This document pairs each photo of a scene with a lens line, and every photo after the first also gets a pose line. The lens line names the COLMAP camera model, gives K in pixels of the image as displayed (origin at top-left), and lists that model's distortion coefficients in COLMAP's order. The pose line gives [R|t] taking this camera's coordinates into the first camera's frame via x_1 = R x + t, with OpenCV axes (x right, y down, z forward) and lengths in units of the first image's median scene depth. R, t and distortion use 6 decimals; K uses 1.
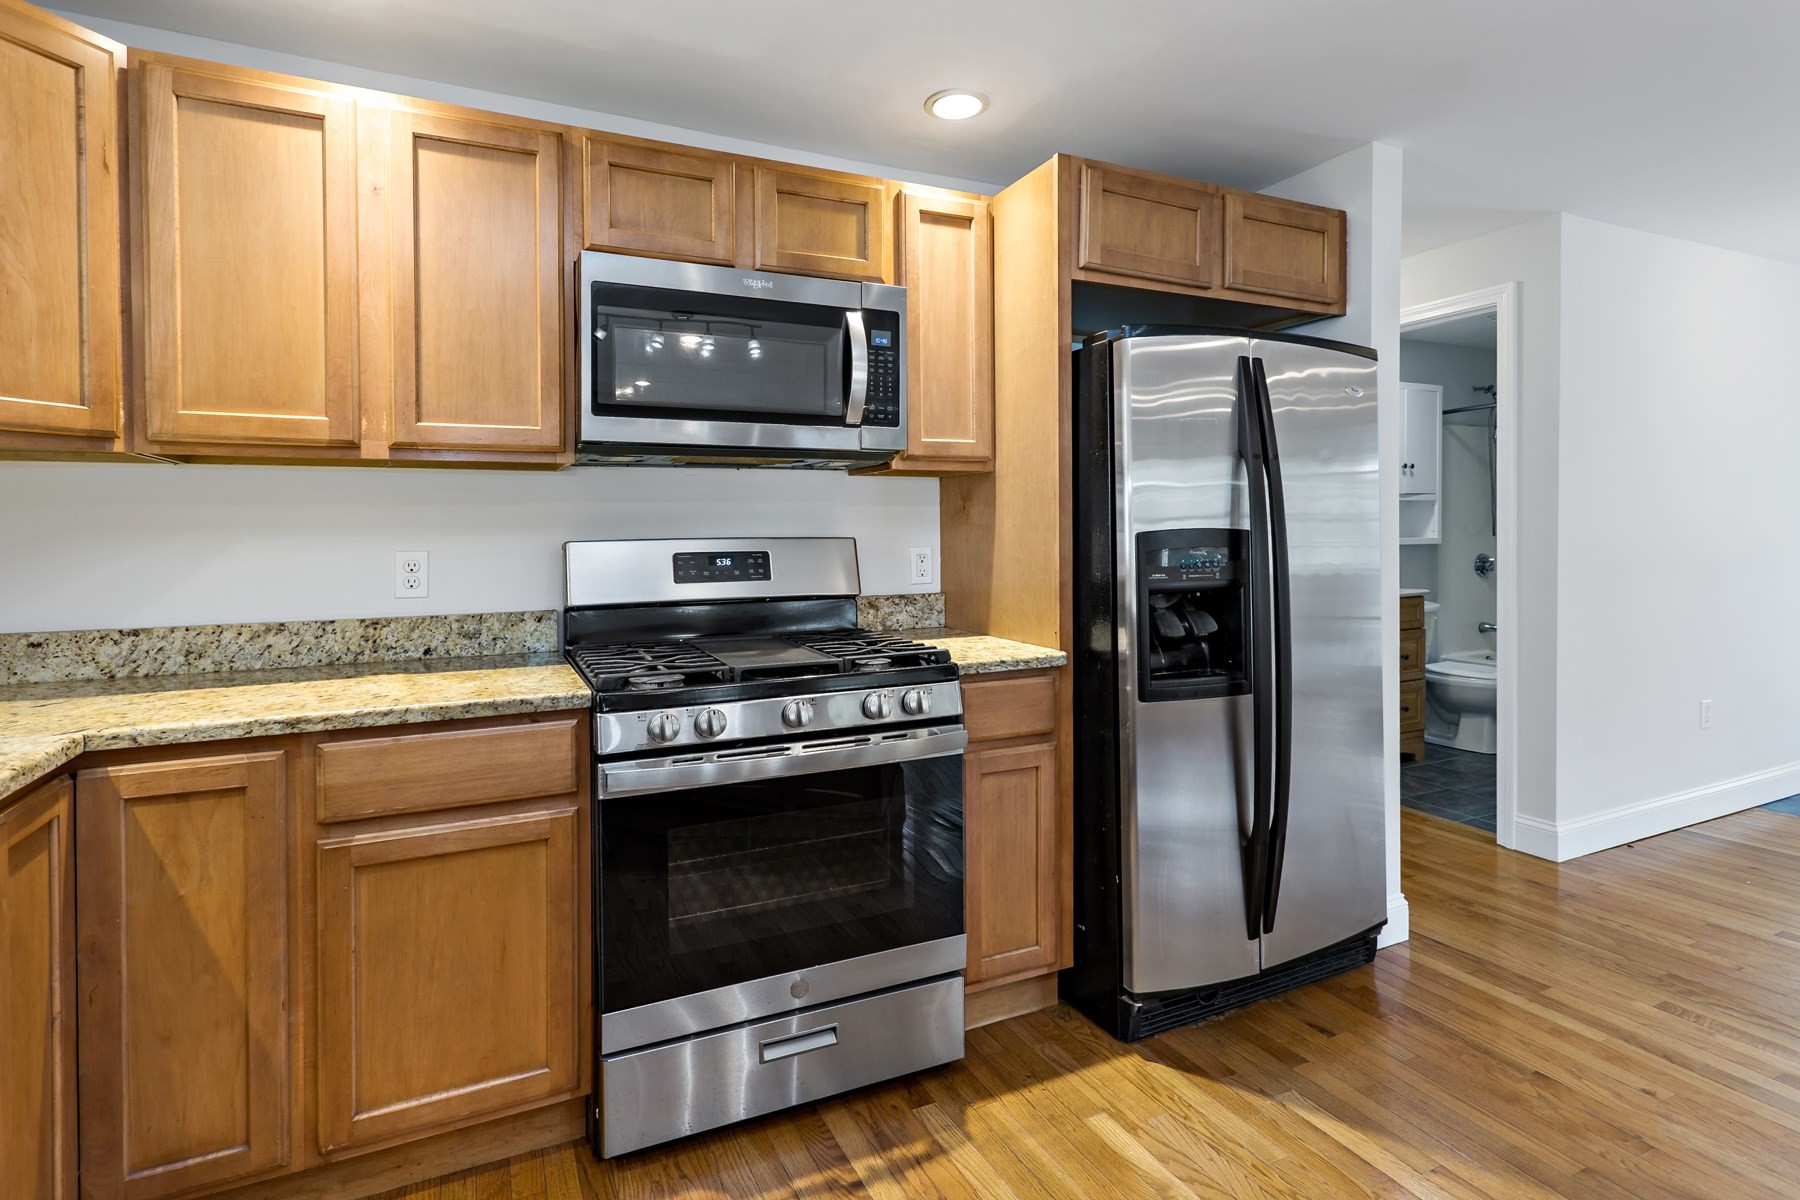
lens RADIAL K [[885.5, 0, 918.7], [0, 885.5, 525.9], [0, 0, 1]] dist [-0.002412, -0.000533]
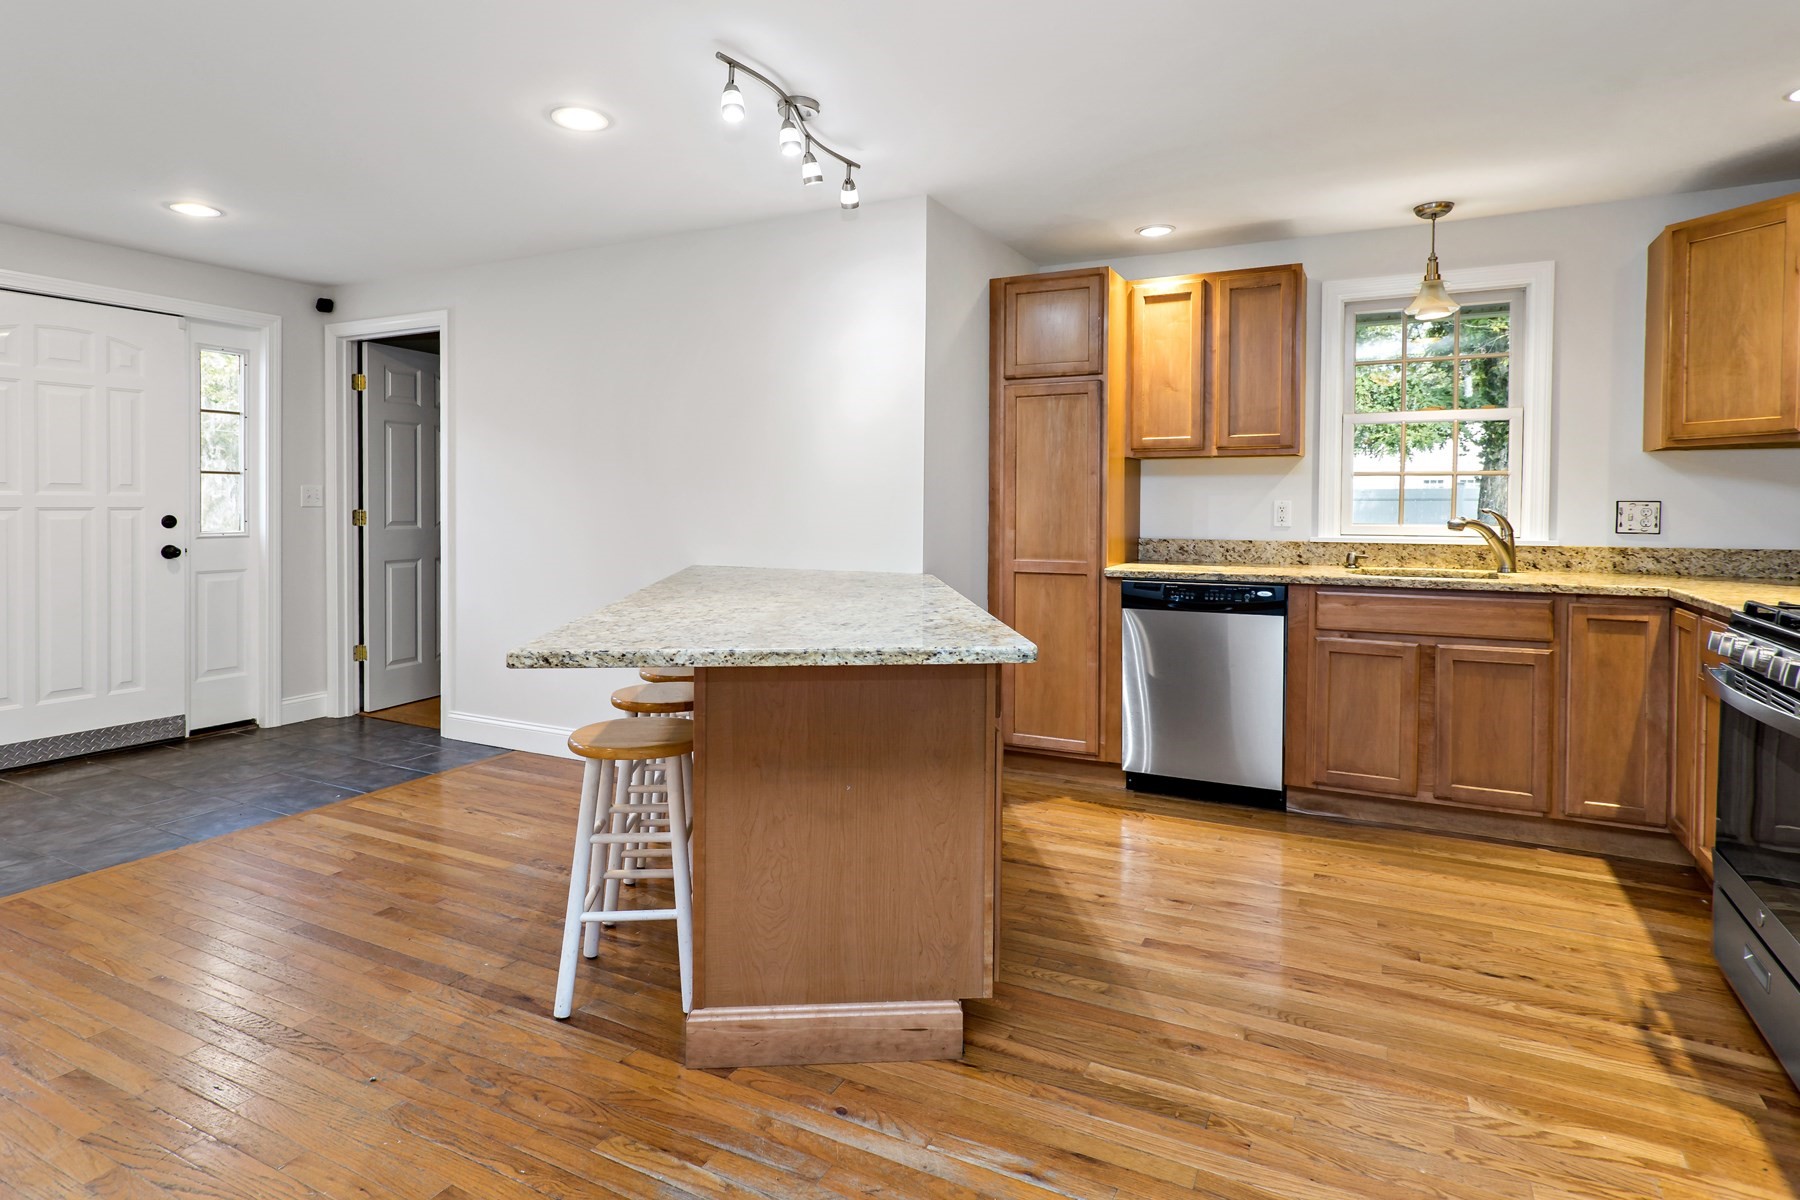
lens RADIAL K [[968.1, 0, 902.0], [0, 968.1, 542.2], [0, 0, 1]] dist [0.000176, 0.001748]
pose [[-0.794181, 0.033981, -0.606730, 1.311361], [0.006442, 0.998850, 0.047509, 0.007033], [0.607647, 0.033822, -0.793487, 1.215006]]
